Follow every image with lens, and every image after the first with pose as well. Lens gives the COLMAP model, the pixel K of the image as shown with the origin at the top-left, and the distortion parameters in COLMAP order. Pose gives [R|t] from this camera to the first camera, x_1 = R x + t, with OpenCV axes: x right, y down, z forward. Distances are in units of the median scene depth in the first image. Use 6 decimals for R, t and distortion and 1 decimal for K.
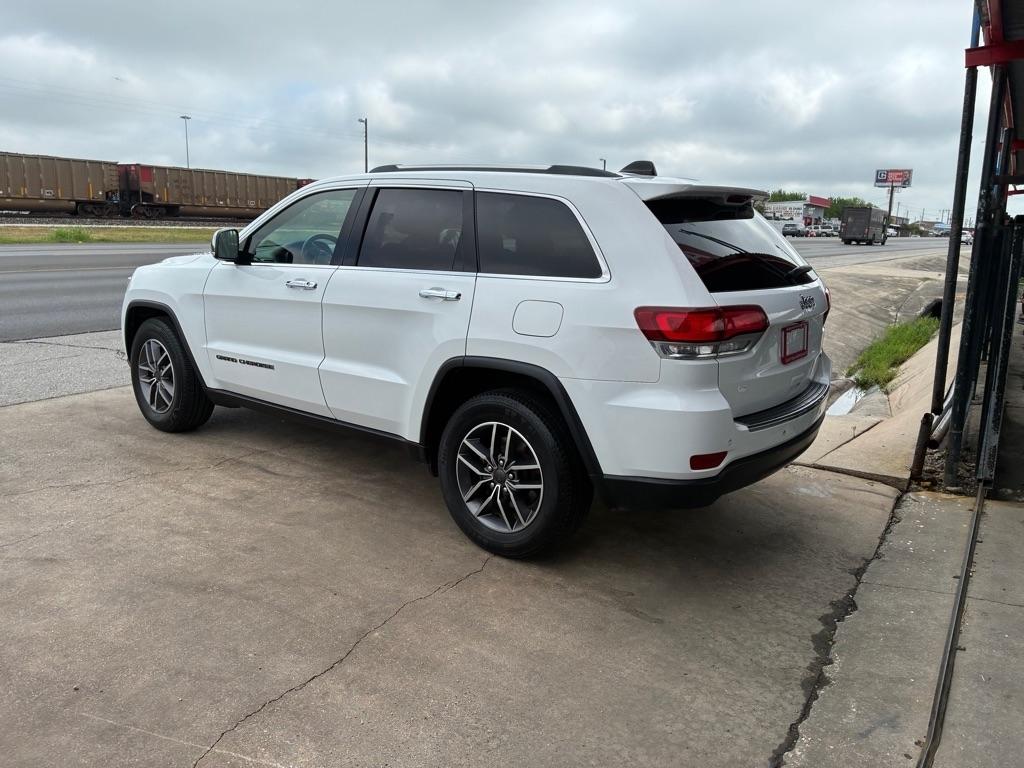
lens RADIAL K [[772.6, 0, 522.5], [0, 772.6, 363.8], [0, 0, 1]] dist [0.049851, -0.060232]
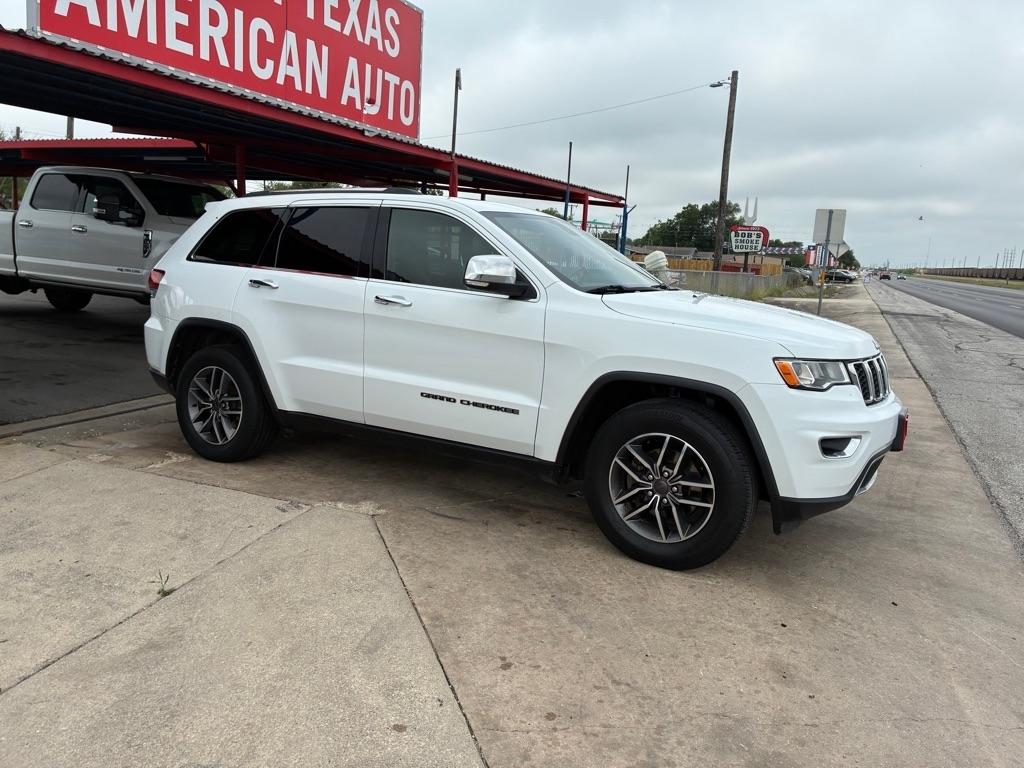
lens RADIAL K [[772.6, 0, 507.8], [0, 772.6, 365.7], [0, 0, 1]] dist [0.049851, -0.060232]
pose [[-0.987019, -0.061066, -0.148539, -0.013420], [-0.104990, 0.945232, 0.309052, -0.420159], [0.121531, 0.320635, -0.939374, 2.403144]]
